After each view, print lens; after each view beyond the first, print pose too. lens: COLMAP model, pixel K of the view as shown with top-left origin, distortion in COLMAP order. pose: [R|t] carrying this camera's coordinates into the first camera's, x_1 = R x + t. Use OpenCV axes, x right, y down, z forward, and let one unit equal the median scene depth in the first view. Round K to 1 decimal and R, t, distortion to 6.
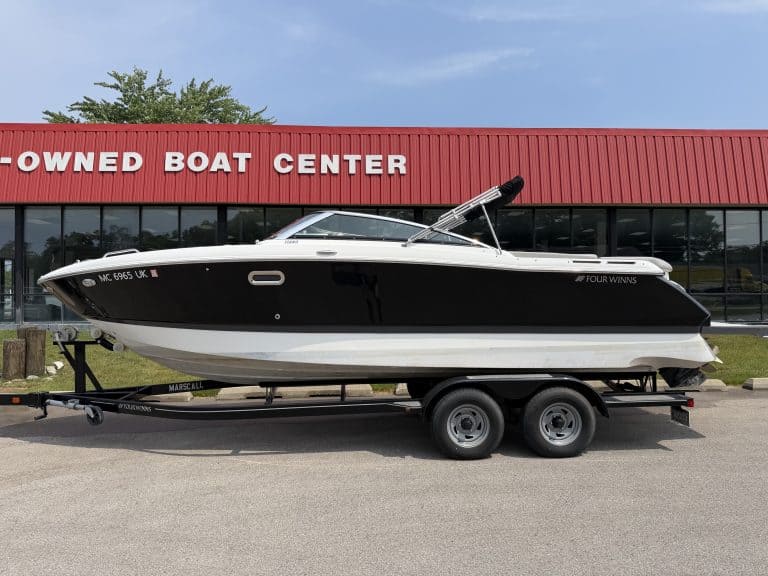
lens RADIAL K [[535.1, 0, 374.1], [0, 535.1, 310.4], [0, 0, 1]] dist [0.083585, -0.118775]
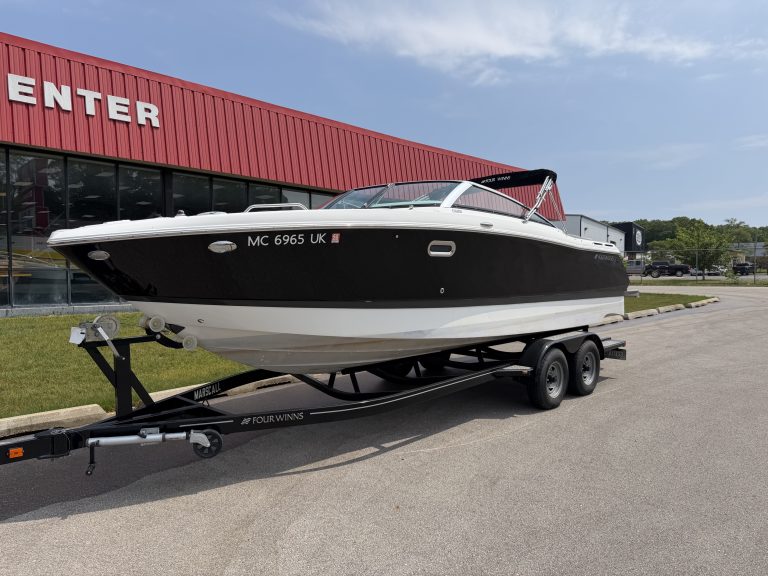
lens RADIAL K [[546.5, 0, 385.4], [0, 546.5, 308.3], [0, 0, 1]] dist [-0.007454, -0.004918]
pose [[0.712708, -0.045163, 0.700006, -0.301950], [0.019013, 0.998802, 0.045083, -0.000754], [-0.701203, -0.018822, 0.712713, 0.129831]]
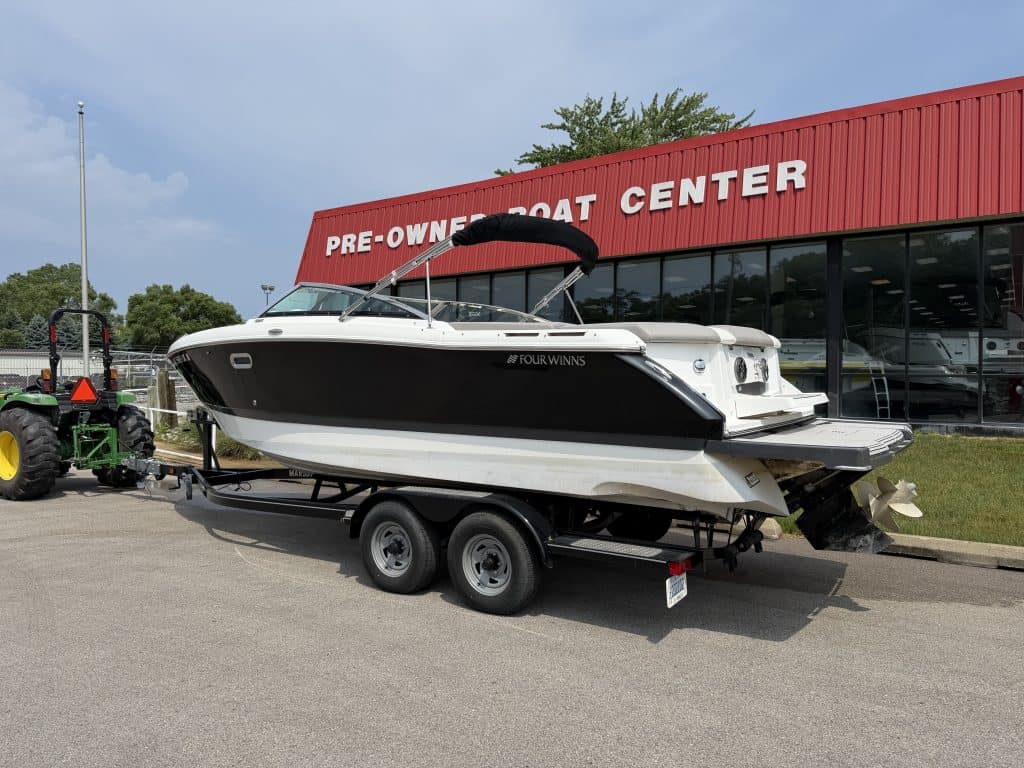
lens RADIAL K [[713.5, 0, 498.7], [0, 713.5, 413.9], [0, 0, 1]] dist [0.083585, -0.118775]
pose [[0.794855, 0.036199, -0.605719, 0.301386], [-0.019292, 0.999222, 0.034400, -0.006586], [0.606493, -0.015657, 0.794935, 0.087015]]
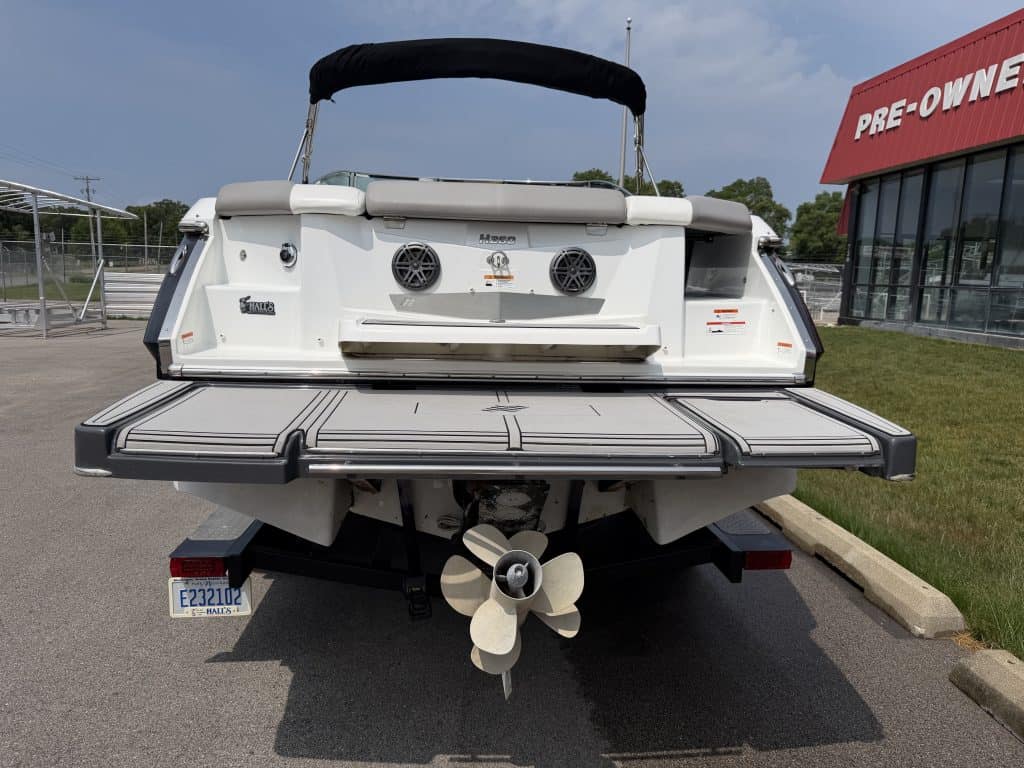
lens RADIAL K [[722.0, 0, 512.0], [0, 722.0, 384.0], [0, 0, 1]] dist [0.001486, -0.000585]
pose [[0.023771, 0.156355, -0.987415, 0.357491], [-0.064536, 0.985874, 0.154557, -0.018332], [0.997632, 0.060050, 0.033526, 0.438053]]
